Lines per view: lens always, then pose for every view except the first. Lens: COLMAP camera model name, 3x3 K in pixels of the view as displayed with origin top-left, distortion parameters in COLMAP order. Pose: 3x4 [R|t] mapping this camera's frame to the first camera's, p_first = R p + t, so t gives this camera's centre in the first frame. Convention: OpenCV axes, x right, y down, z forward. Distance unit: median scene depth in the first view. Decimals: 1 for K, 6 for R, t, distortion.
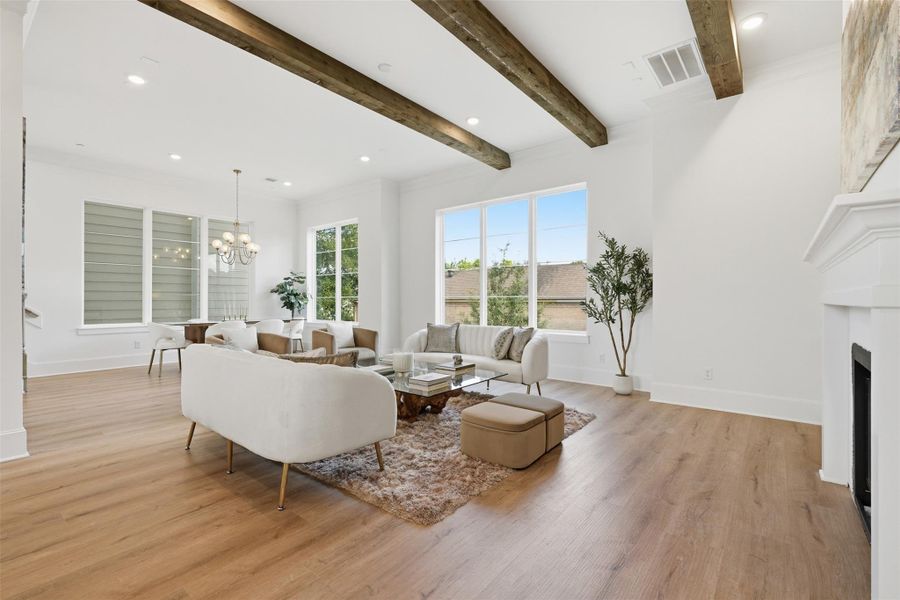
lens RADIAL K [[403.9, 0, 449.7], [0, 403.9, 299.3], [0, 0, 1]] dist [-0.002001, -0.000329]
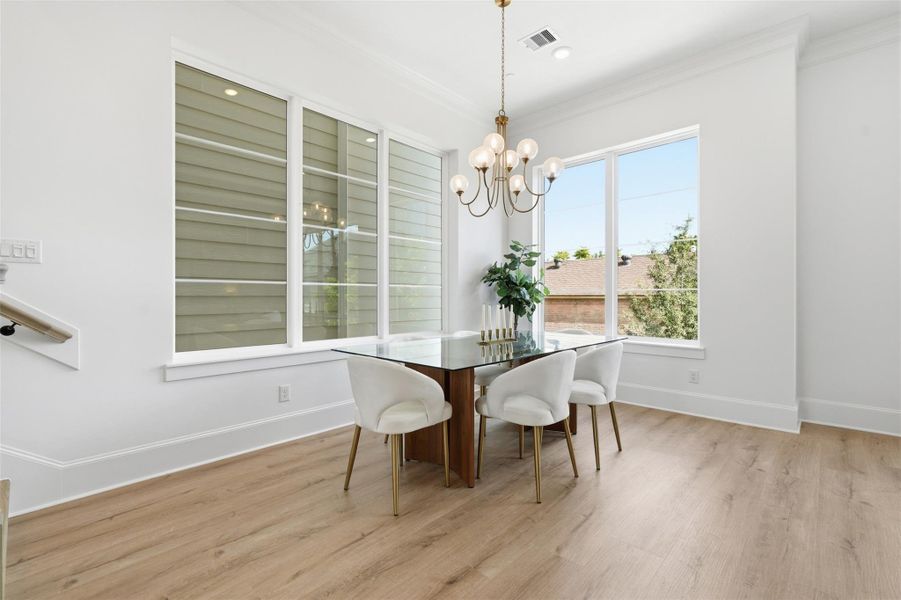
lens RADIAL K [[404.3, 0, 450.7], [0, 404.3, 300.4], [0, 0, 1]] dist [-0.002001, -0.000329]
pose [[0.993620, -0.006797, -0.112572, -0.419503], [0.007651, 0.999945, 0.007158, 0.003669], [0.112517, -0.007973, 0.993618, 0.446463]]
